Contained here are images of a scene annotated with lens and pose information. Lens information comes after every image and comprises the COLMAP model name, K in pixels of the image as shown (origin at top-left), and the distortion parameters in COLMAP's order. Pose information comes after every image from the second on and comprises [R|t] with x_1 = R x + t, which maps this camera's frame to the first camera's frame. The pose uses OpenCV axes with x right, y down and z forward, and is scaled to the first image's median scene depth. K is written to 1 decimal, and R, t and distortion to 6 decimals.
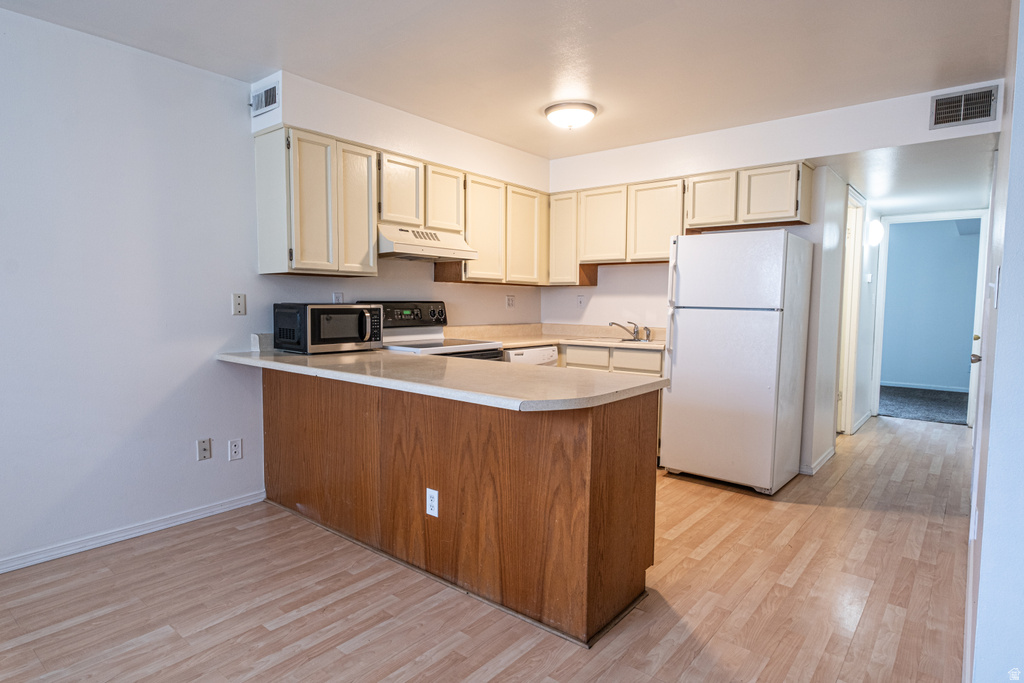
lens RADIAL K [[570.4, 0, 506.2], [0, 570.4, 340.7], [0, 0, 1]] dist [0.003097, 0.002202]
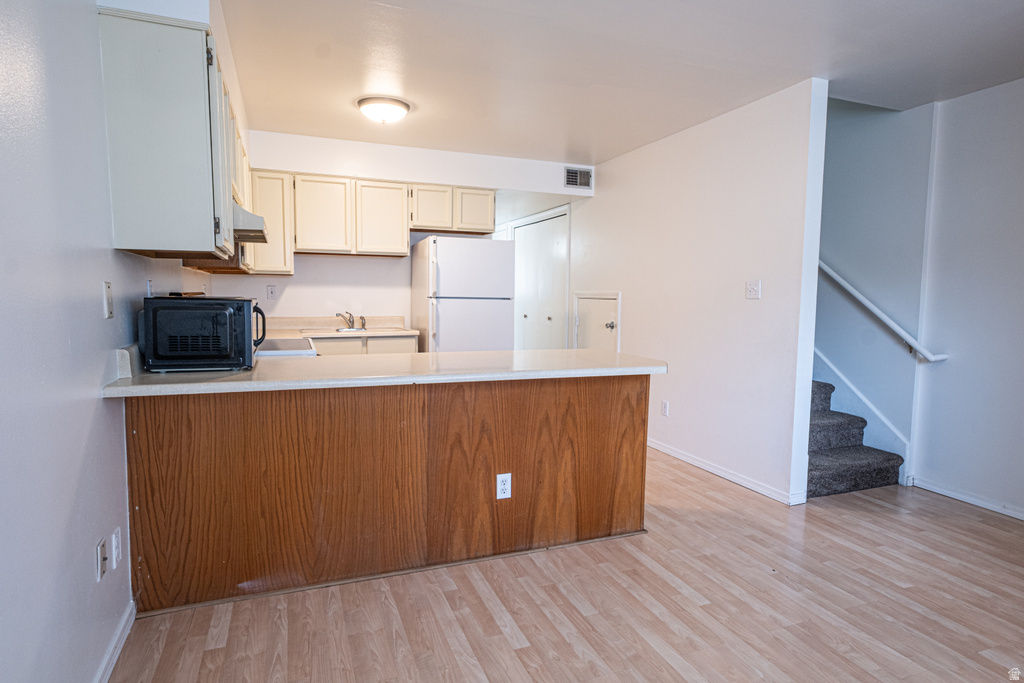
lens RADIAL K [[570.4, 0, 507.1], [0, 570.4, 341.8], [0, 0, 1]] dist [0.003097, 0.002202]
pose [[0.488133, -0.076492, 0.869411, -1.037682], [0.054607, 0.996877, 0.057047, -0.043515], [-0.871059, 0.019630, 0.490786, 0.476418]]
